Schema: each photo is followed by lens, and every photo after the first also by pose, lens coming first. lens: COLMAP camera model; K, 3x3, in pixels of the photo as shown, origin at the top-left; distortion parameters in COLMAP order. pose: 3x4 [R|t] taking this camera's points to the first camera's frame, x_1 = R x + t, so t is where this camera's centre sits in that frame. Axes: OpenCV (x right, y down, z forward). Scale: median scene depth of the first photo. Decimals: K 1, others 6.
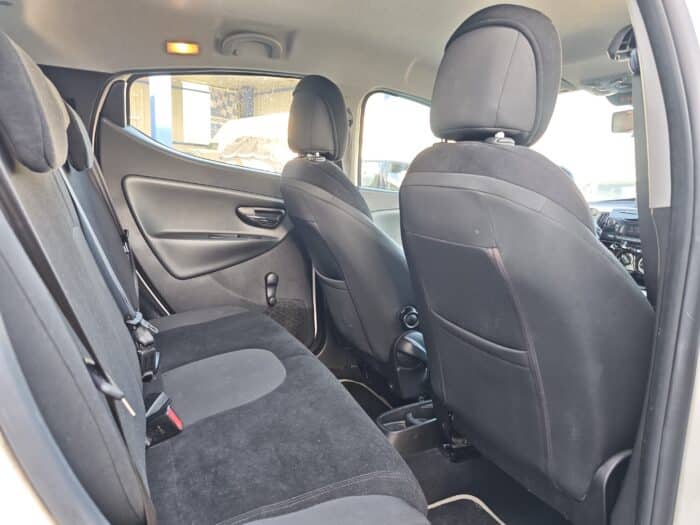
lens RADIAL K [[481.5, 0, 350.0], [0, 481.5, 262.5], [0, 0, 1]] dist [-0.000505, 0.000202]
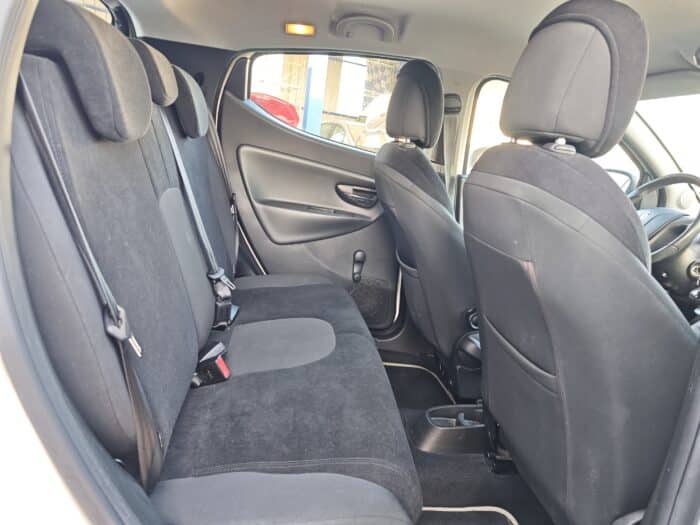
lens RADIAL K [[479.6, 0, 349.3], [0, 479.6, 259.5], [0, 0, 1]] dist [0.000545, -0.002525]
pose [[0.952226, 0.151620, -0.265100, 0.120882], [-0.140864, 0.988255, 0.059242, -0.023012], [0.270968, -0.019068, 0.962399, 0.002558]]
